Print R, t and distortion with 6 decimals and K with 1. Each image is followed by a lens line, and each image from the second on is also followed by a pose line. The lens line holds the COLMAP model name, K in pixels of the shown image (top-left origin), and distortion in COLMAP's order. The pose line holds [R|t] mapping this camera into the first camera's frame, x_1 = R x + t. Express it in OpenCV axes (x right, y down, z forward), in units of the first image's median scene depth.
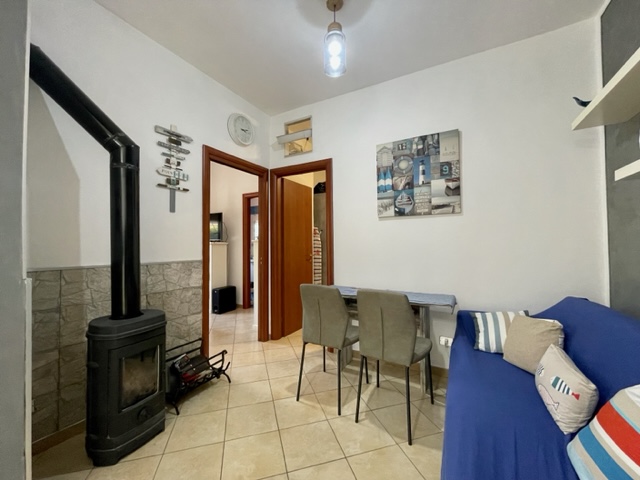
lens RADIAL K [[259.9, 0, 318.6], [0, 259.9, 238.5], [0, 0, 1]] dist [0.001296, -0.000407]
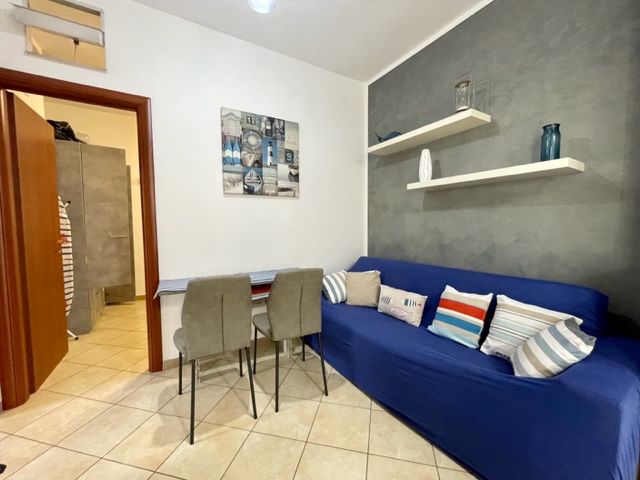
lens RADIAL K [[259.9, 0, 321.7], [0, 259.9, 239.2], [0, 0, 1]] dist [0.001296, -0.000407]
pose [[0.498667, -0.044703, 0.865640, -0.427795], [-0.017846, 0.997928, 0.061816, 0.015909], [-0.866610, -0.046274, 0.496836, 0.319189]]
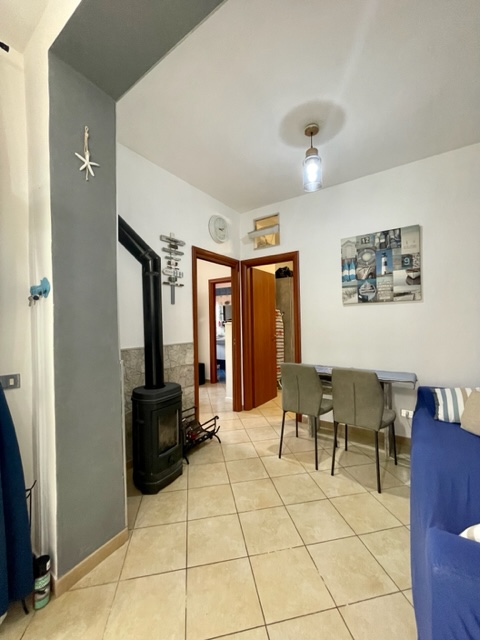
lens RADIAL K [[259.9, 0, 239.7], [0, 259.9, 319.9], [0, 0, 1]] dist [0.001296, -0.000407]
pose [[0.995340, -0.010744, -0.095829, -0.124836], [0.012659, 0.999732, 0.019396, -0.044567], [0.095595, -0.020518, 0.995209, -0.191191]]
